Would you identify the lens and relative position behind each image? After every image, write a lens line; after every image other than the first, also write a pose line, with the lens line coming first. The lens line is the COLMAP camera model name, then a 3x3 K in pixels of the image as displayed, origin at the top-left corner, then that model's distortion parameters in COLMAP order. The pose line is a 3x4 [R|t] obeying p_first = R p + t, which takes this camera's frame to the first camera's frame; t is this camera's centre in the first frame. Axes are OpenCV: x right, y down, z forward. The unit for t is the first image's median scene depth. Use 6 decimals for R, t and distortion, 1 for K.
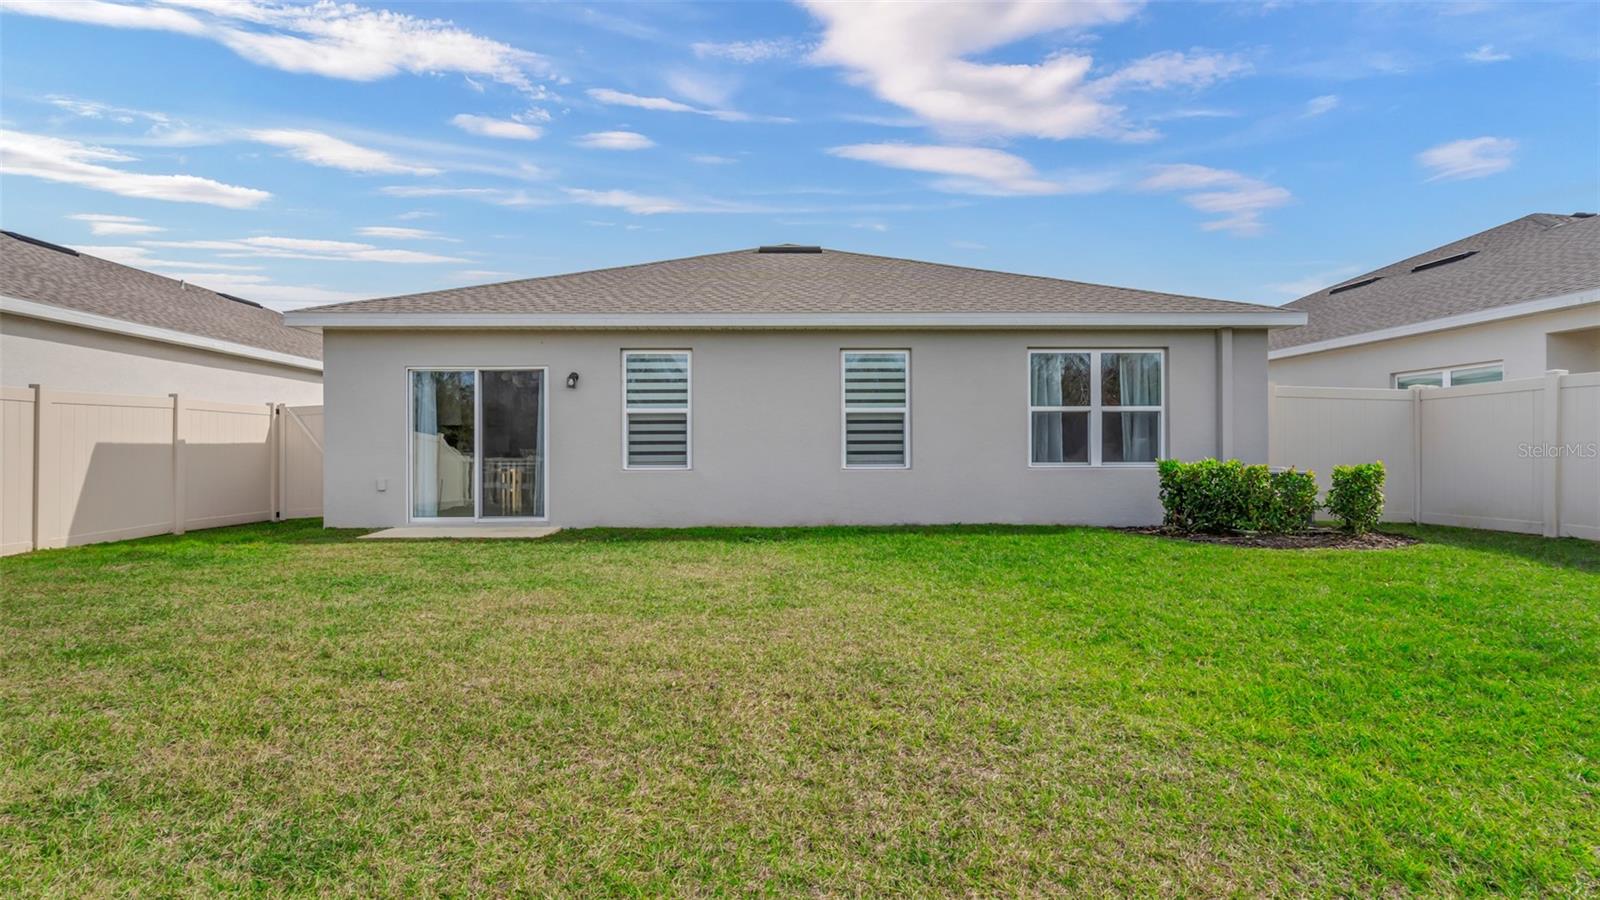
lens RADIAL K [[747.9, 0, 804.9], [0, 747.9, 445.3], [0, 0, 1]] dist [0.004562, 0.000965]
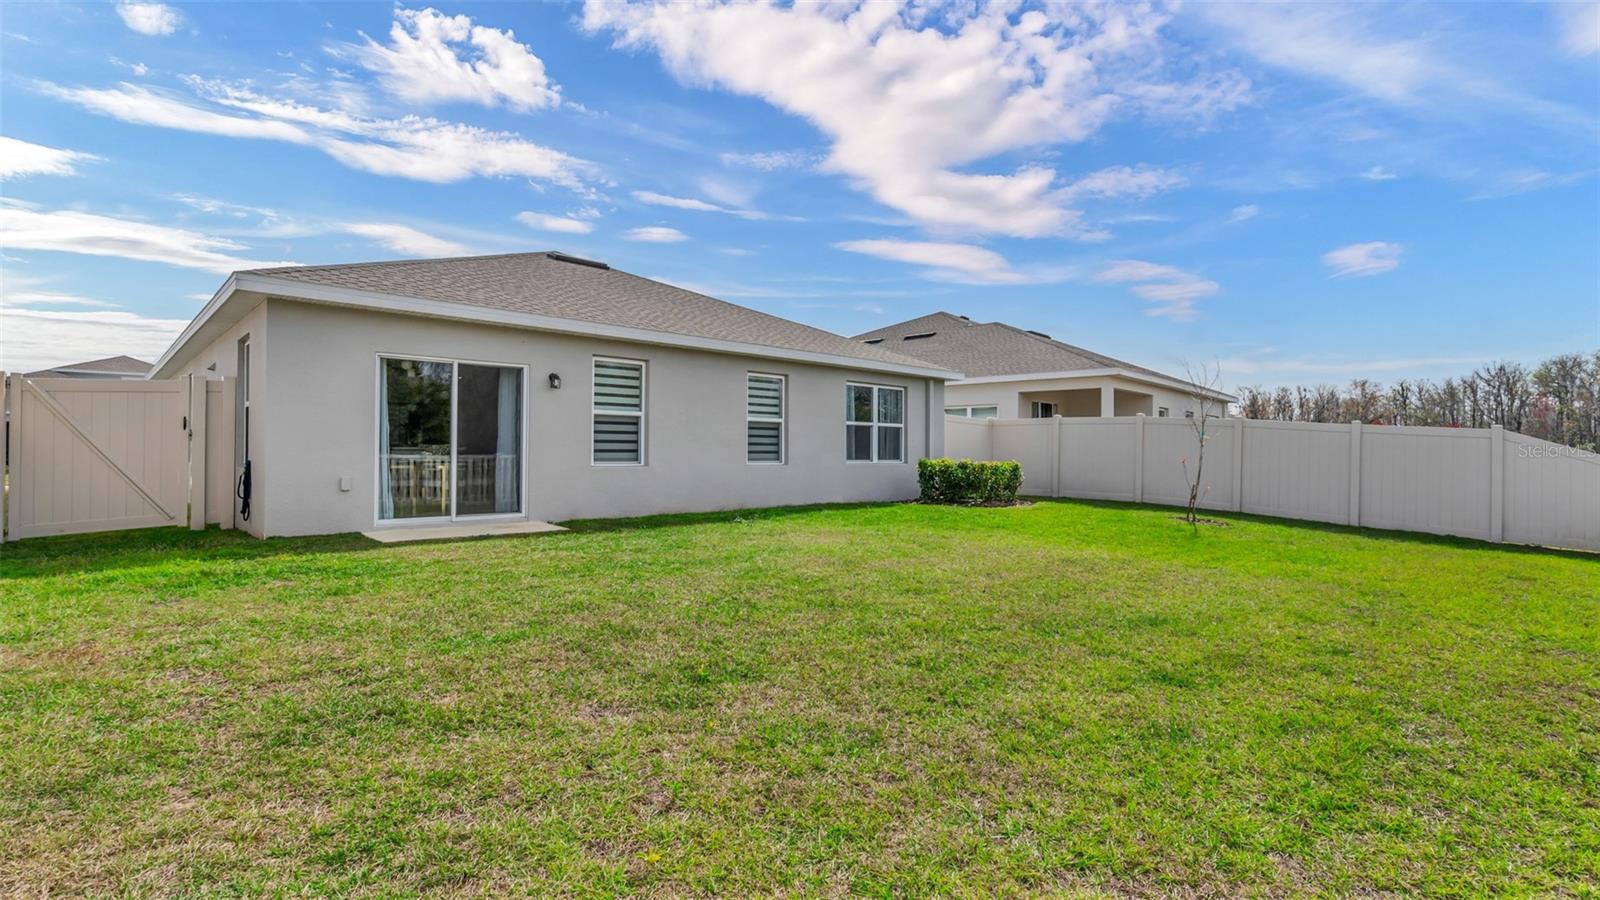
lens RADIAL K [[747.9, 0, 804.9], [0, 747.9, 445.3], [0, 0, 1]] dist [0.004562, 0.000965]
pose [[0.731673, 0.015516, 0.681479, -0.748214], [-0.017267, 0.999842, -0.004225, 0.001949], [-0.681437, -0.008676, 0.731825, -0.009887]]
